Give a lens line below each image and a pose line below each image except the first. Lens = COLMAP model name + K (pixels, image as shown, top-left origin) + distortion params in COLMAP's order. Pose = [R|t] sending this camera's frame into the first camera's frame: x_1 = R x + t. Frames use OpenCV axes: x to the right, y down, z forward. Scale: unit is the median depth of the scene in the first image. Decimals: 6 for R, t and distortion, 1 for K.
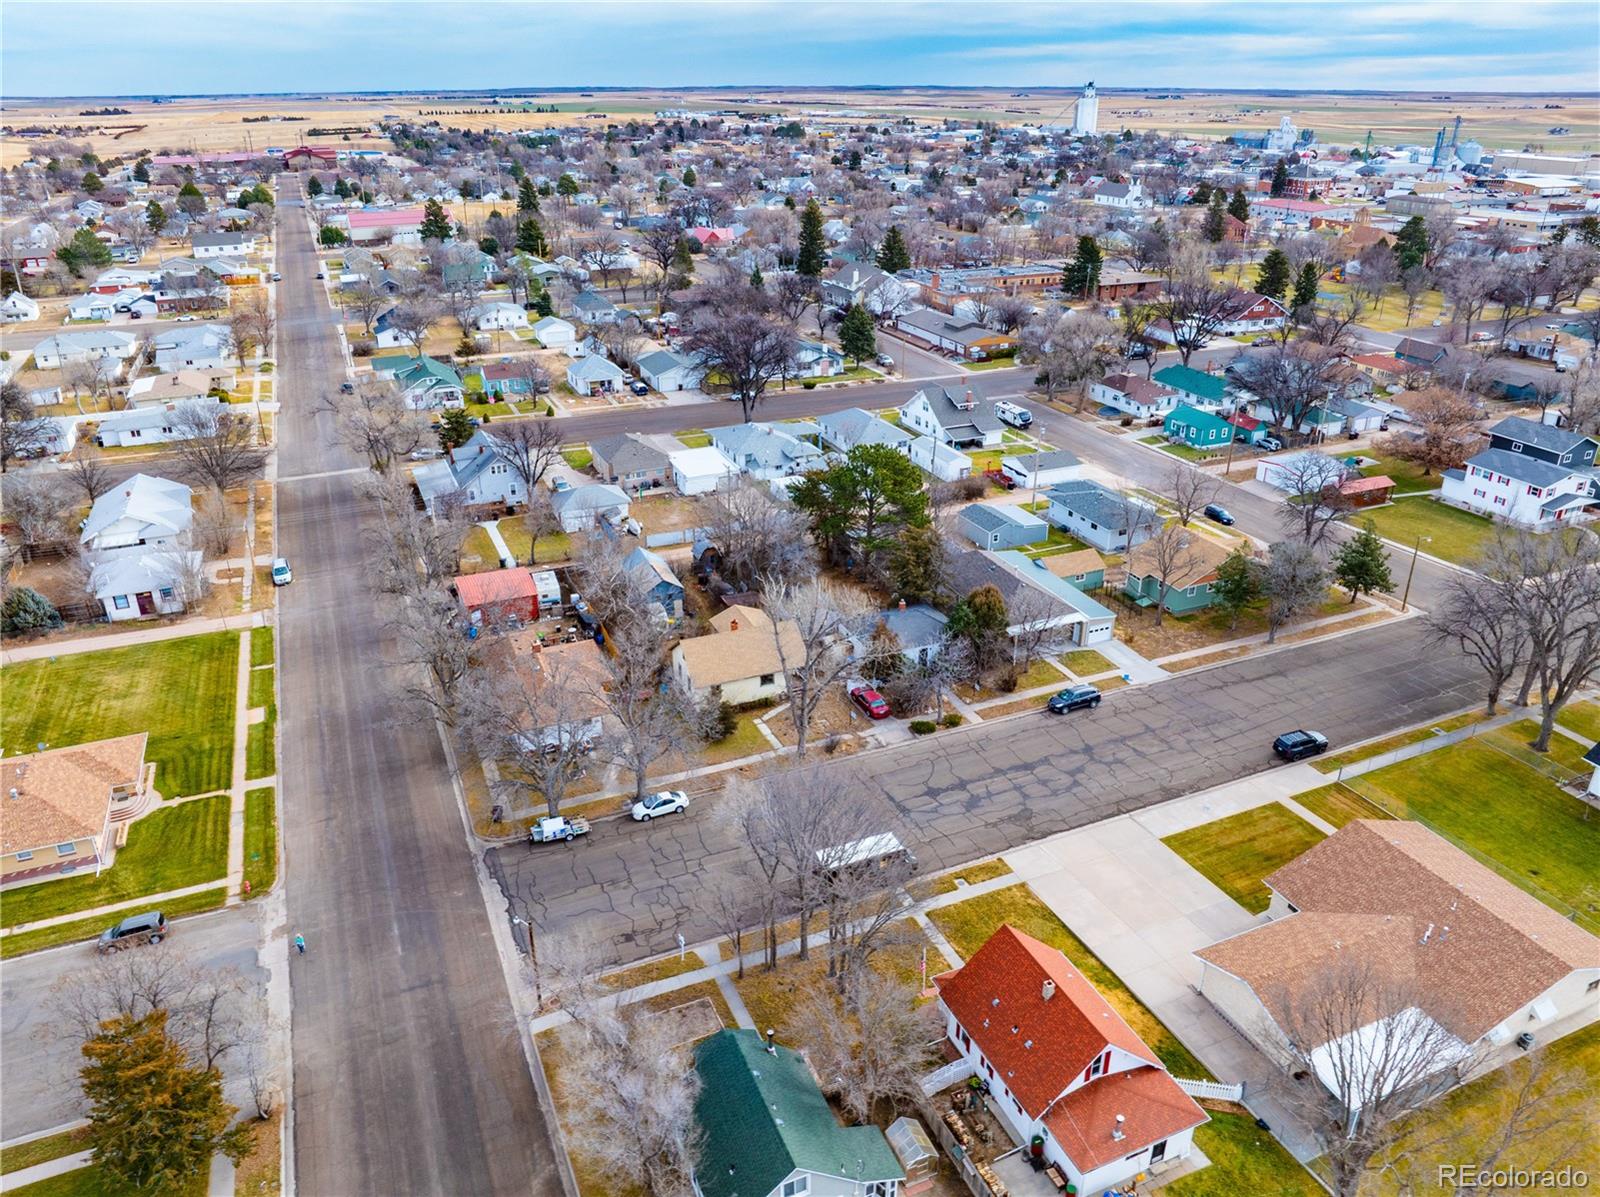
lens RADIAL K [[1128.3, 0, 800.0], [0, 1128.3, 598.5], [0, 0, 1]] dist [-0.038340, 0.001932]
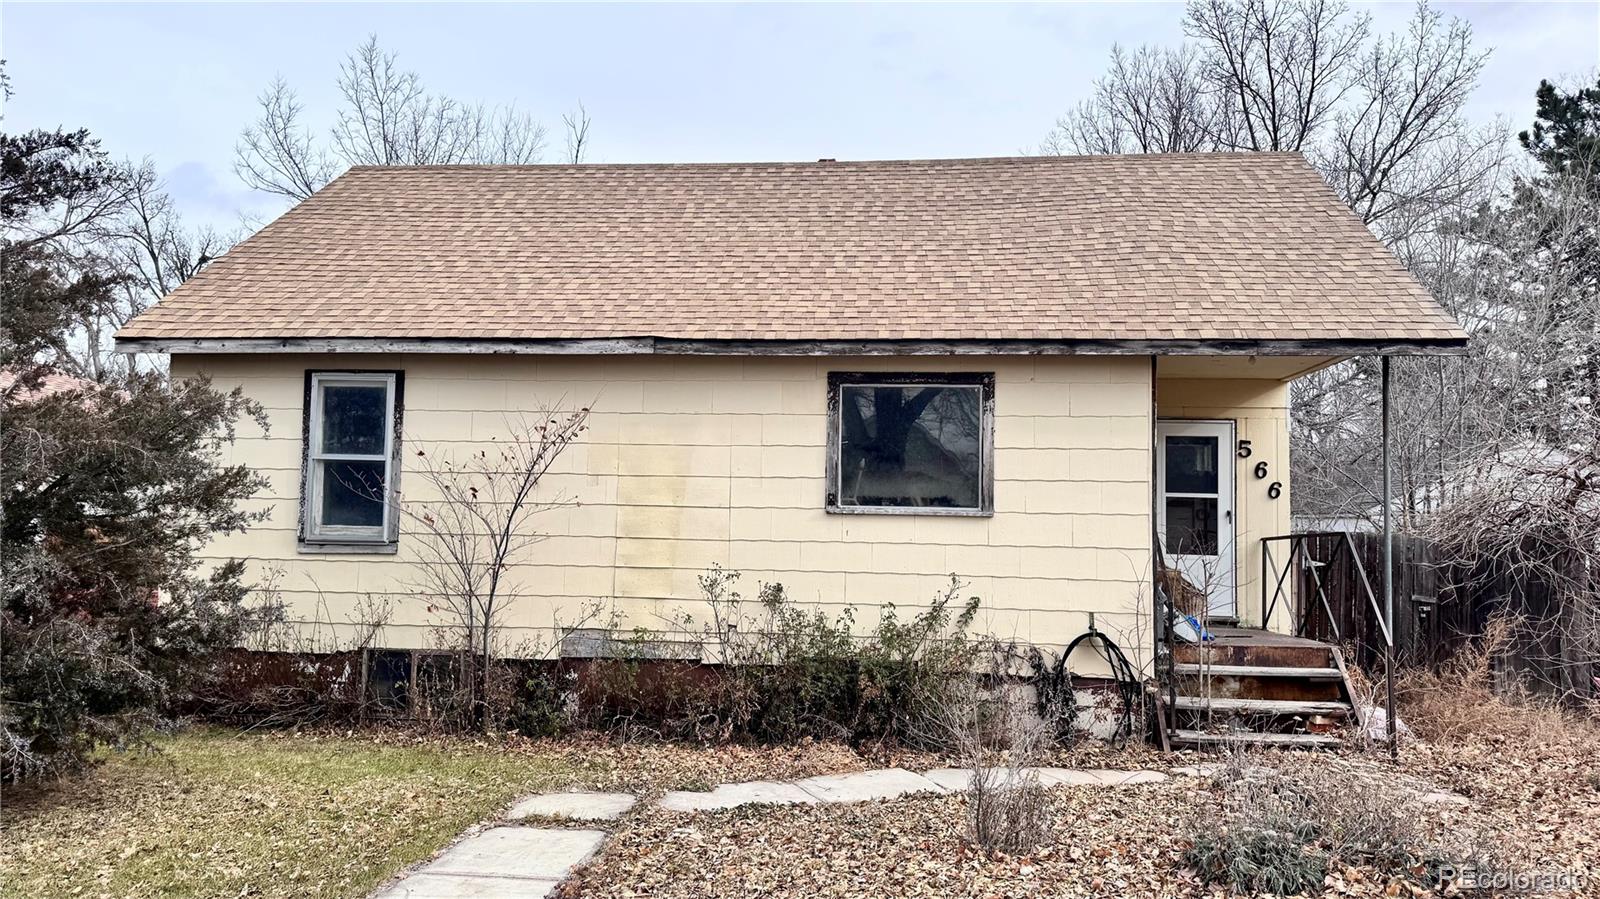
lens RADIAL K [[1093.2, 0, 800.0], [0, 1093.2, 449.5], [0, 0, 1]] dist [0.058552, -0.003073]
pose [[0.875688, -0.011289, -0.482745, 0.004531], [-0.224792, 0.875262, -0.428234, 0.074869], [0.427363, 0.483517, 0.763919, 0.613402]]
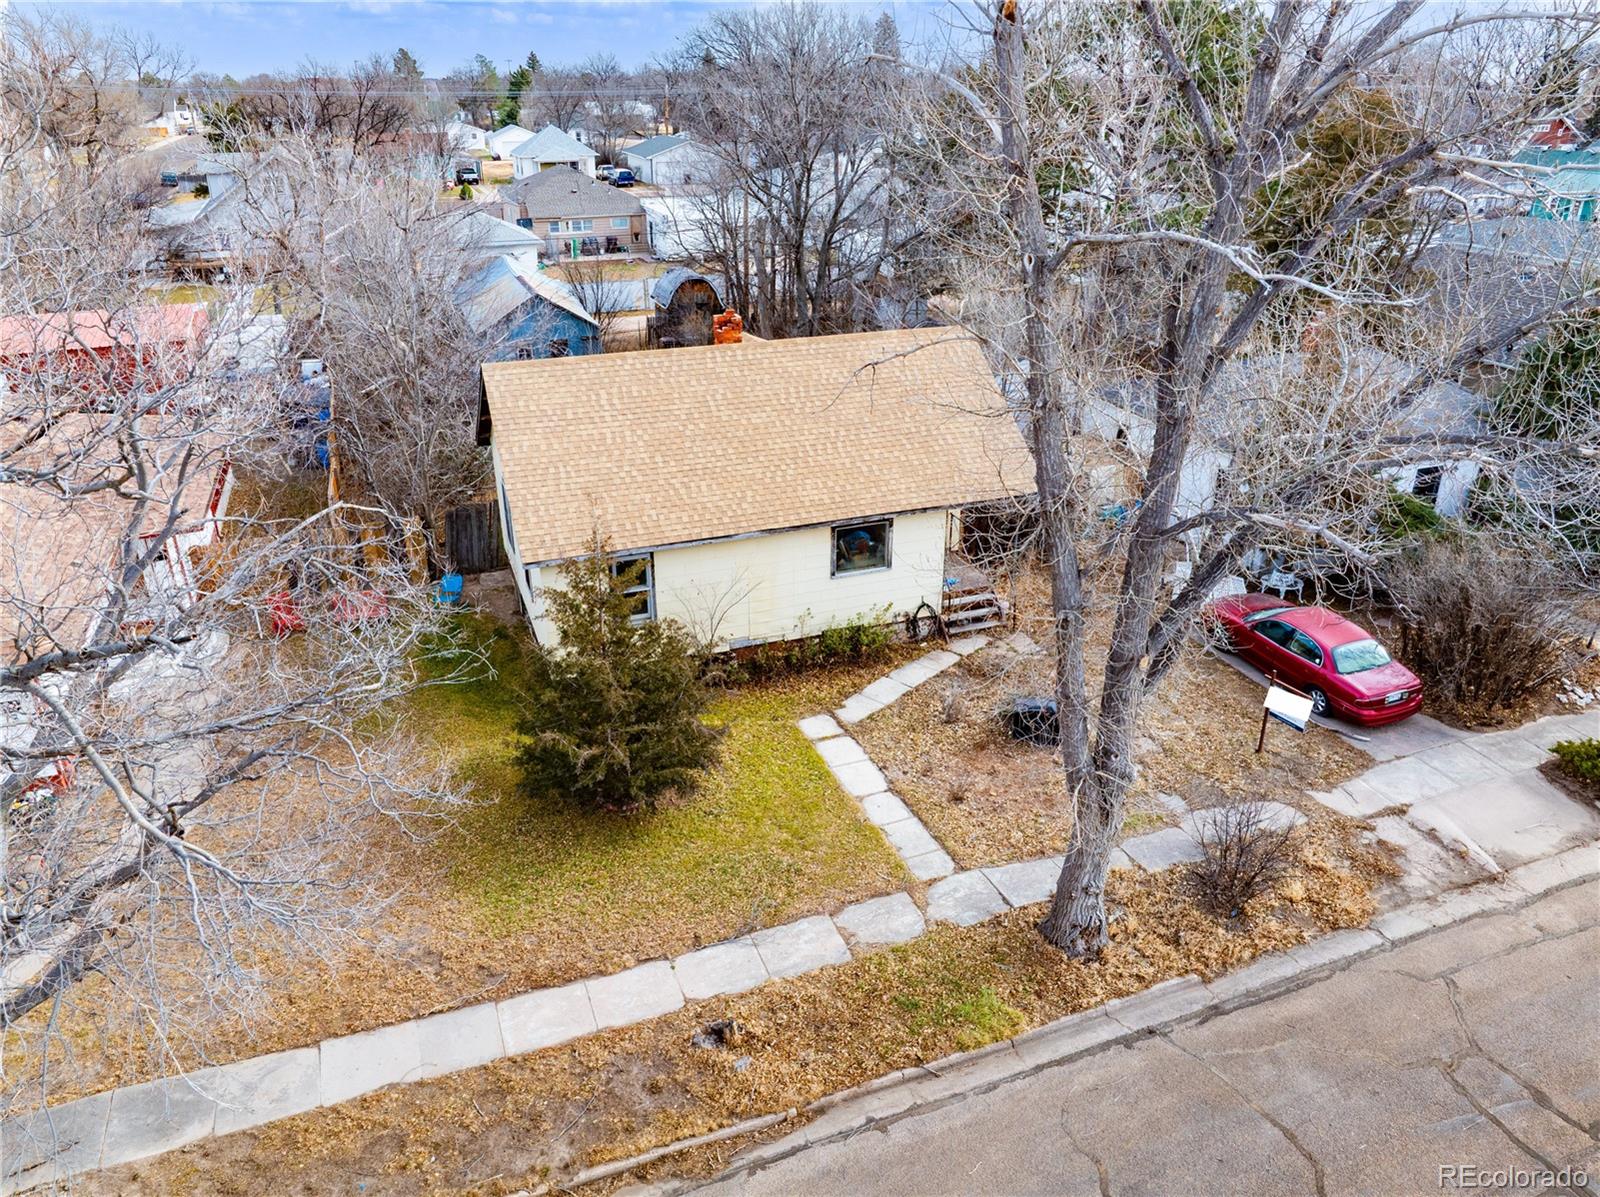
lens RADIAL K [[1128.3, 0, 800.0], [0, 1128.3, 598.5], [0, 0, 1]] dist [-0.038340, 0.001932]
pose [[0.999137, 0.019017, -0.036932, -0.021673], [-0.018751, 0.999796, 0.007528, 0.053611], [0.037068, -0.006829, 0.999289, 0.507568]]
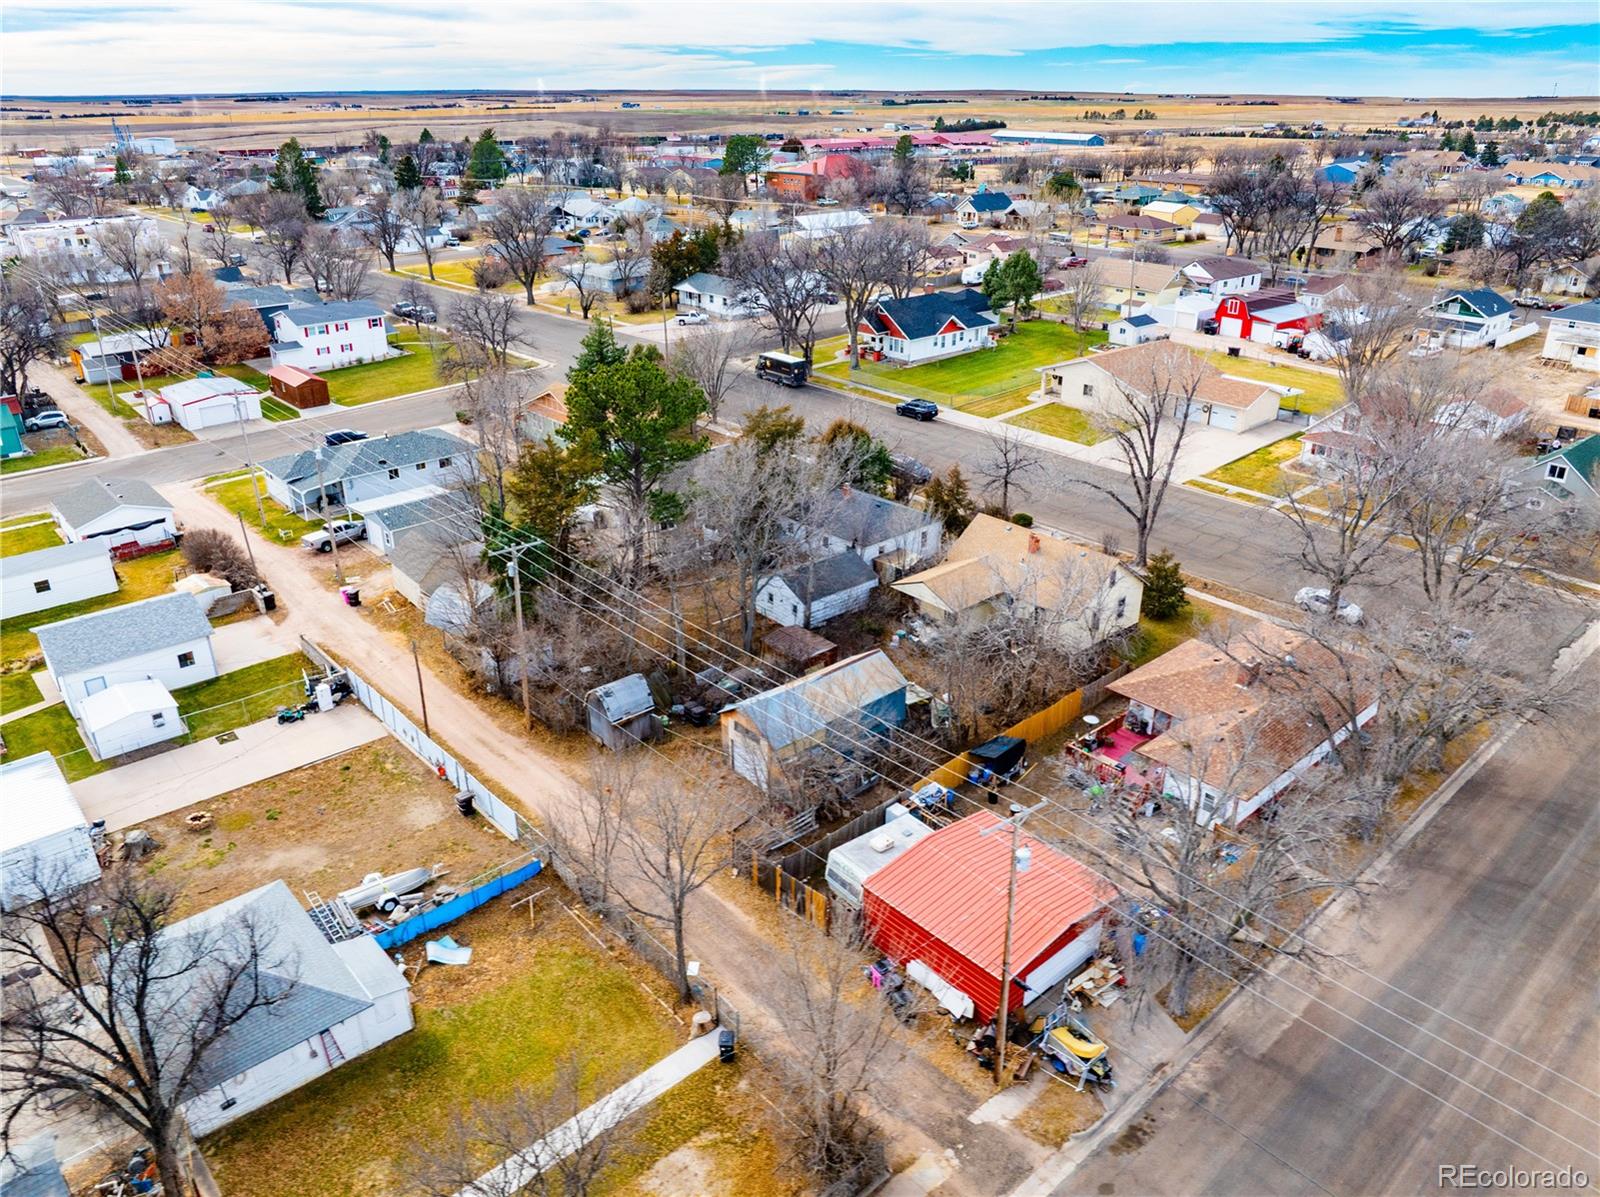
lens RADIAL K [[1128.3, 0, 800.0], [0, 1128.3, 598.5], [0, 0, 1]] dist [-0.038340, 0.001932]
pose [[-0.316787, -0.391338, 0.864003, -0.424866], [0.400252, 0.770686, 0.495824, -0.238224], [-0.859910, 0.502889, -0.087509, 0.812211]]
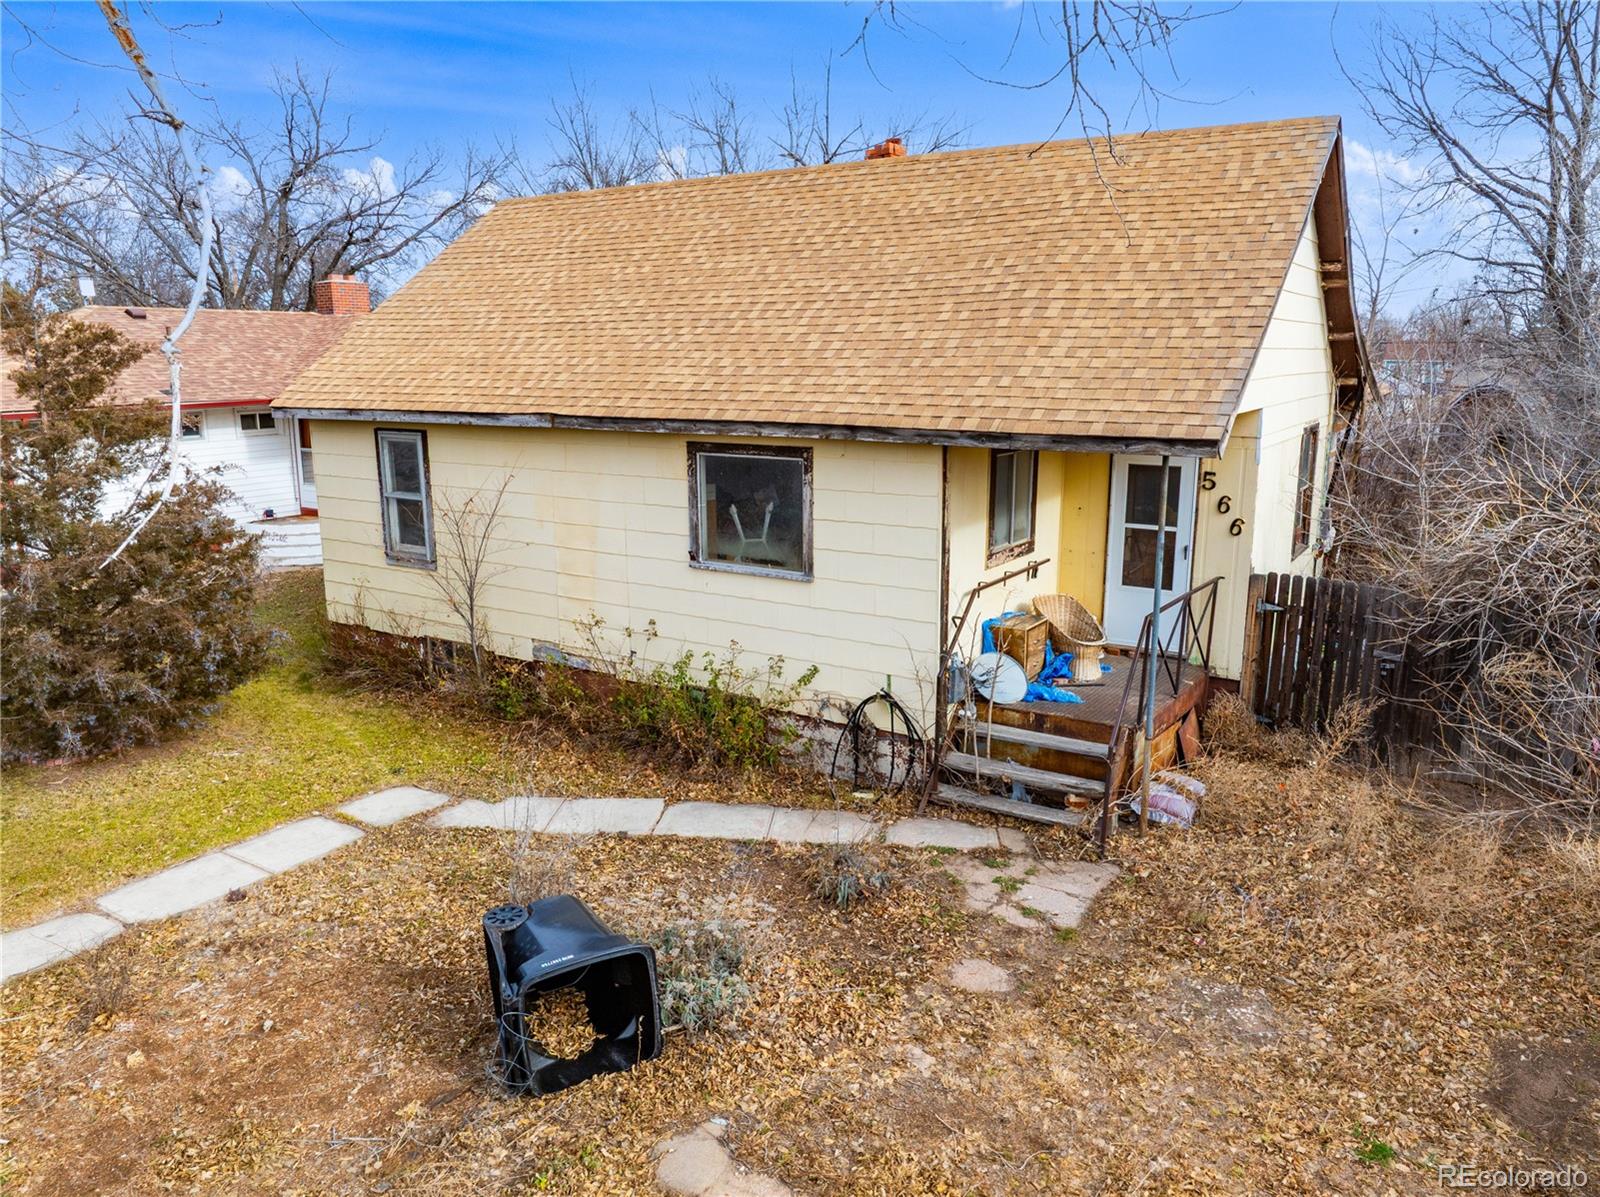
lens RADIAL K [[1128.3, 0, 800.0], [0, 1128.3, 598.5], [0, 0, 1]] dist [-0.038340, 0.001932]
pose [[0.568226, 0.179410, -0.803076, 0.038110], [-0.344409, 0.938201, -0.034092, 0.053917], [0.747330, 0.295958, 0.594900, 0.624981]]
